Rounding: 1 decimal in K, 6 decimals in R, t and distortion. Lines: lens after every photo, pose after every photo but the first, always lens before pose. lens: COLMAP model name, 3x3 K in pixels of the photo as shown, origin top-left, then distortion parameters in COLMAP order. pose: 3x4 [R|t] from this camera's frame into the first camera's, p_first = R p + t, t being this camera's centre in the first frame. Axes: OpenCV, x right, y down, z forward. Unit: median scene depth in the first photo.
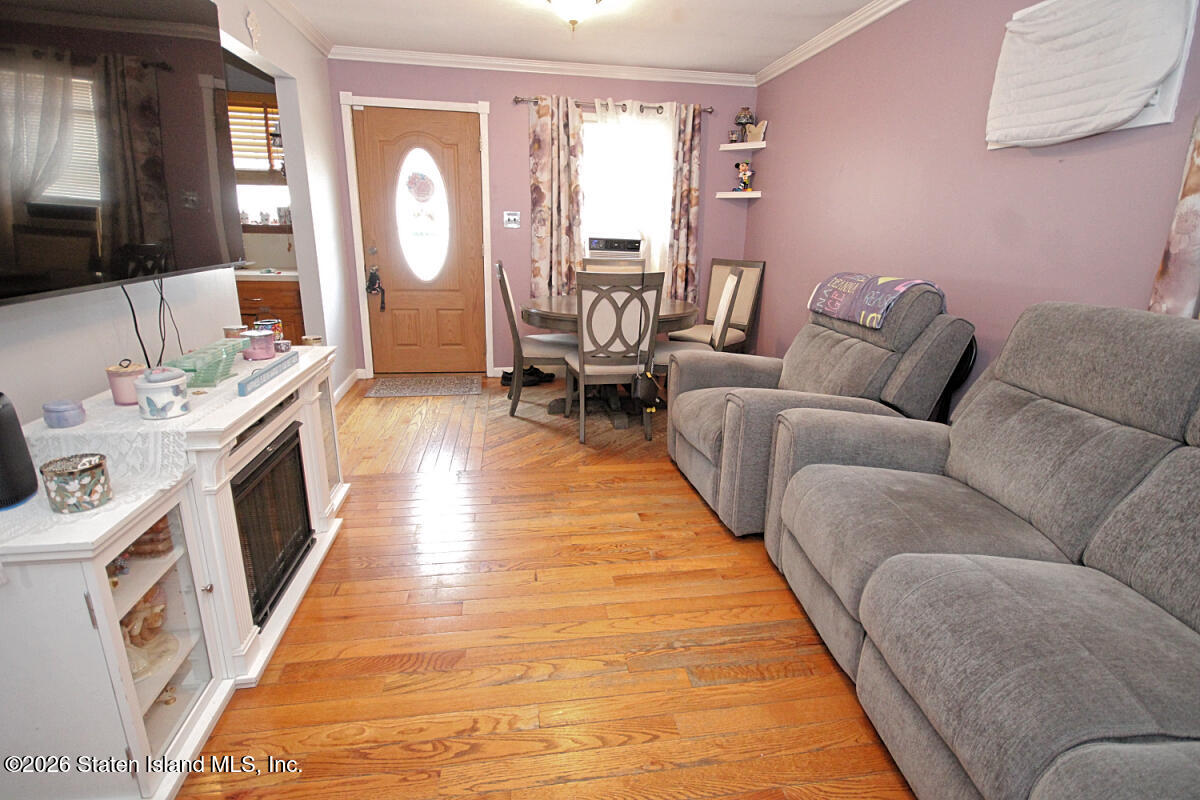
lens RADIAL K [[625.8, 0, 588.9], [0, 625.8, 425.0], [0, 0, 1]] dist [0.007196, -0.001185]
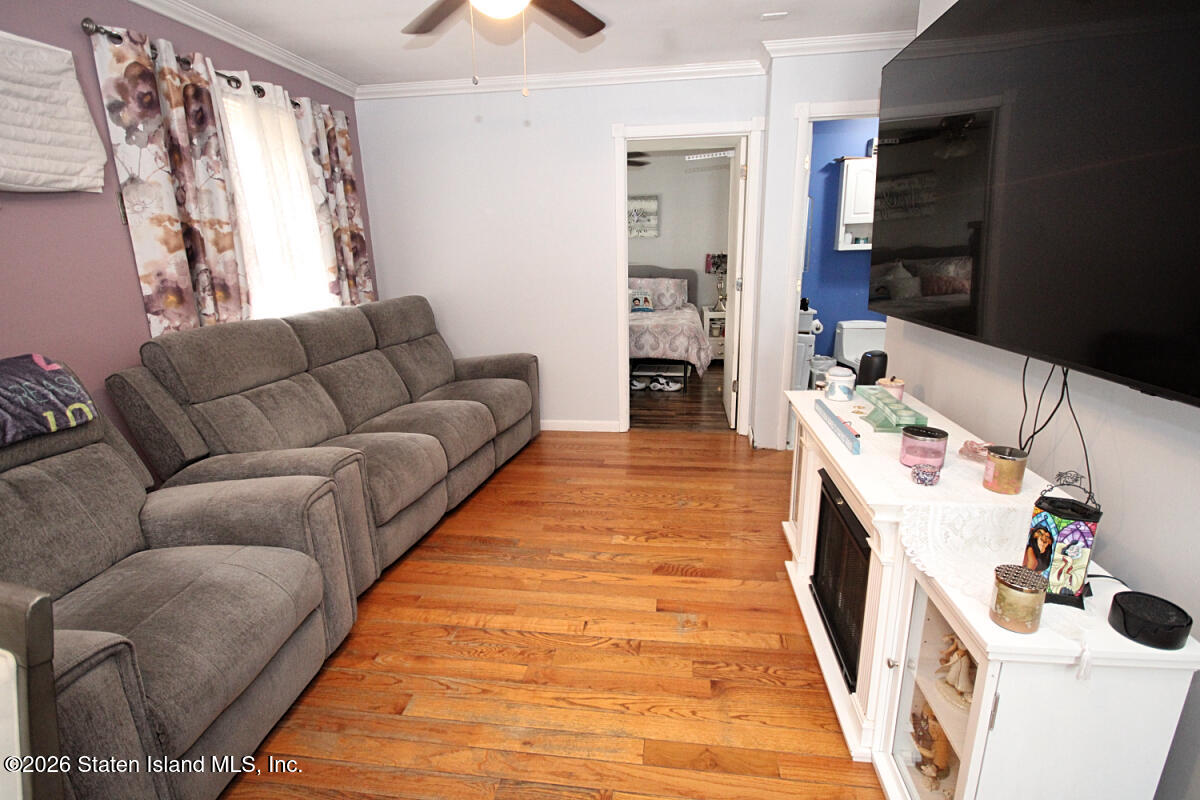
lens RADIAL K [[575.3, 0, 611.4], [0, 575.3, 408.2], [0, 0, 1]] dist [0.000778, -0.003937]
pose [[-0.971834, -0.070834, 0.224769, -0.151704], [0.062918, 0.841153, 0.537124, -0.266105], [-0.227112, 0.536137, -0.813005, 0.767644]]
